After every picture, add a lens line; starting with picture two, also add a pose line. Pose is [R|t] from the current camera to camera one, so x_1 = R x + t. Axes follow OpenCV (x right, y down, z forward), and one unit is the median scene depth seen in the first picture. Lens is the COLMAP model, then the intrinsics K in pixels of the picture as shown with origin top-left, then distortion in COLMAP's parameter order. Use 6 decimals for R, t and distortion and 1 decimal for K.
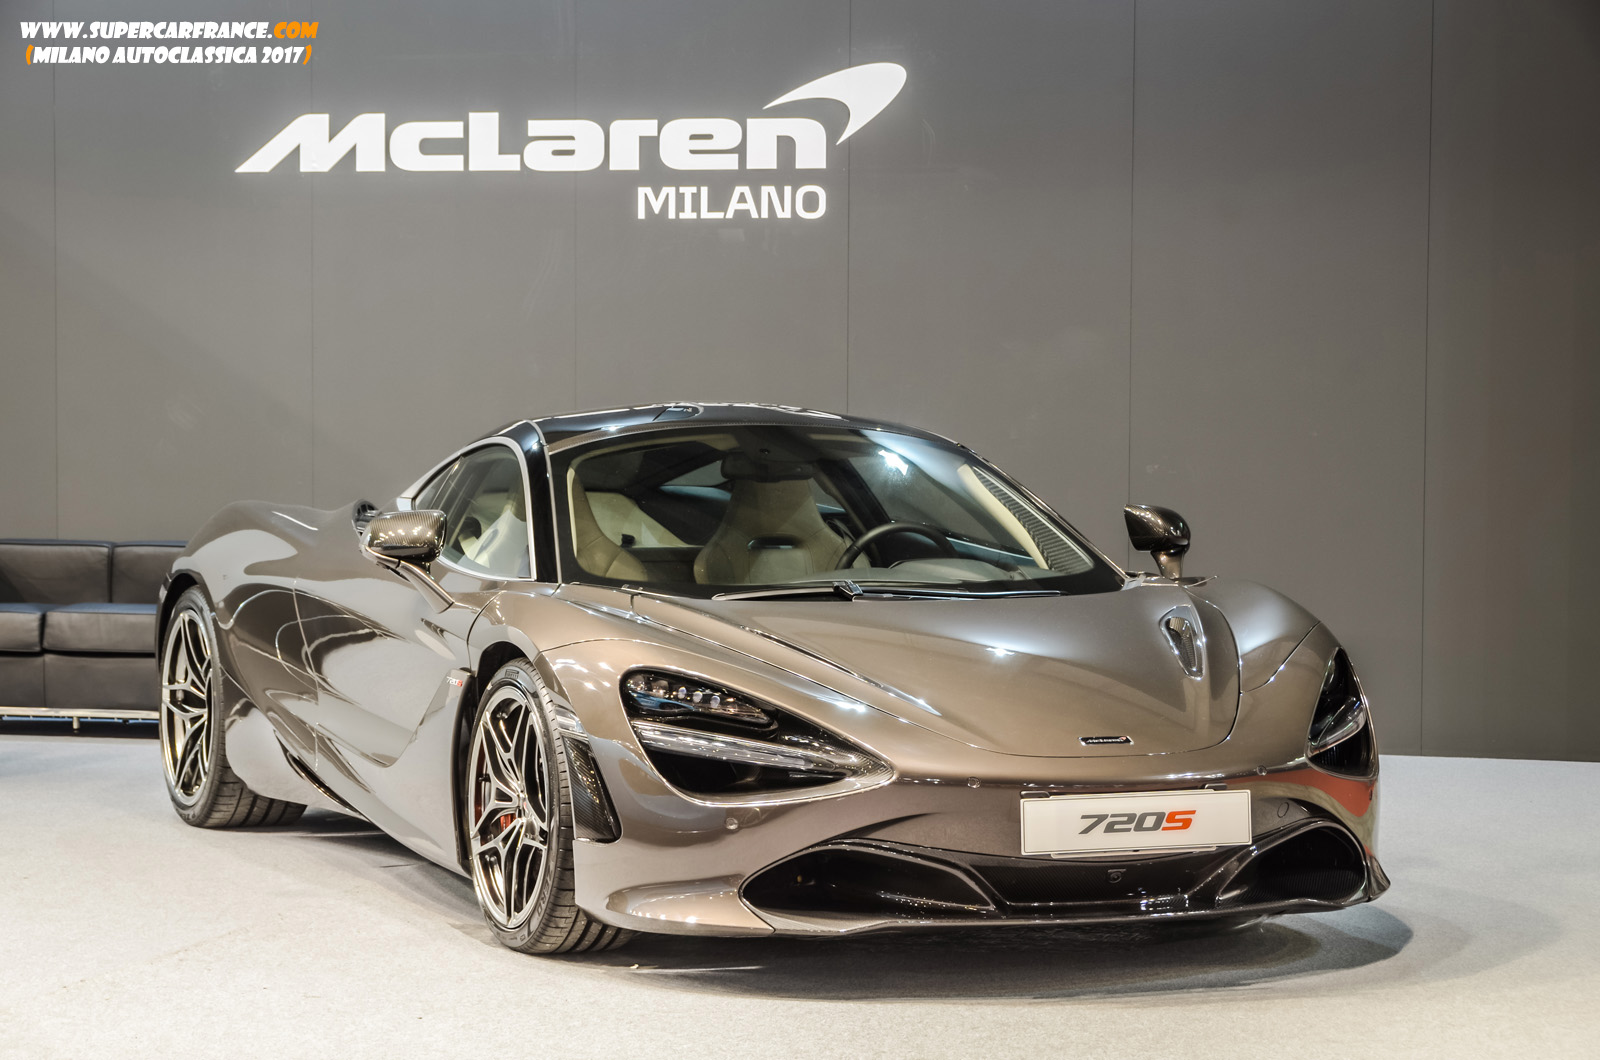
lens RADIAL K [[3812.4, 0, 799.6], [0, 3812.4, 531.6], [0, 0, 1]] dist [0.277244, 0.000000]
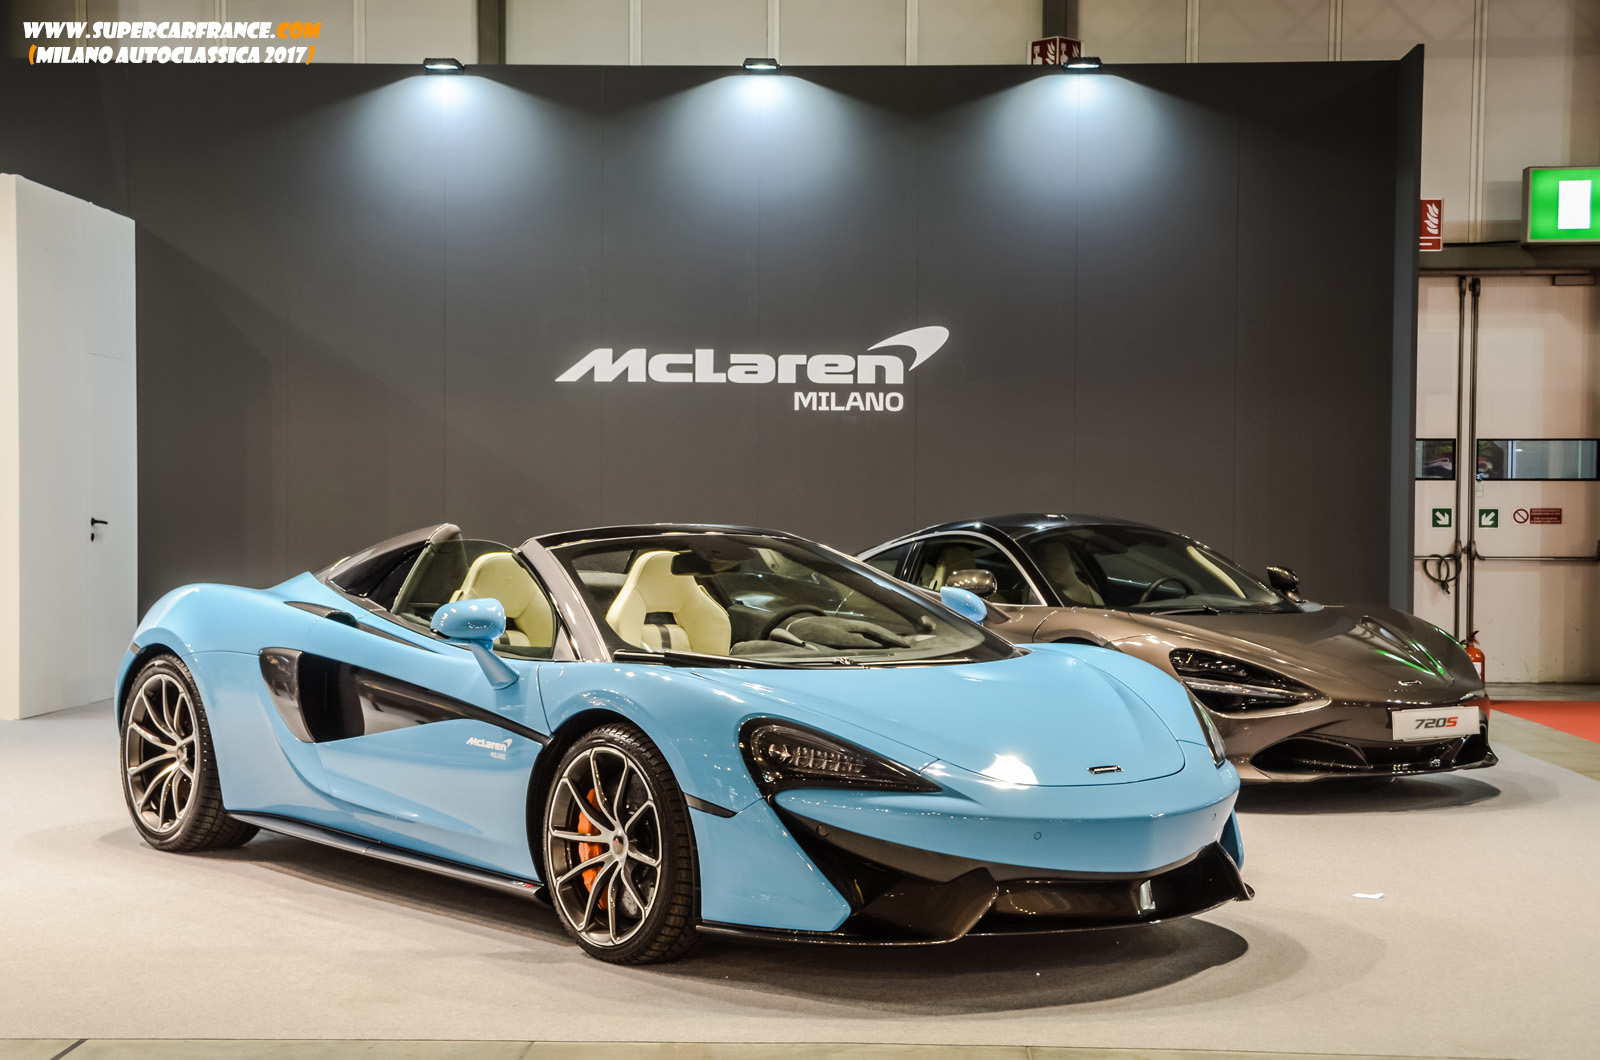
lens RADIAL K [[2350.6, 0, 800.2], [0, 2350.6, 530.0], [0, 0, 1]] dist [0.024908, 0.000000]
pose [[0.977863, 0.002048, 0.209238, -0.271510], [0.003560, 0.999645, -0.026422, 0.003501], [-0.209218, 0.026582, 0.977508, -0.075862]]
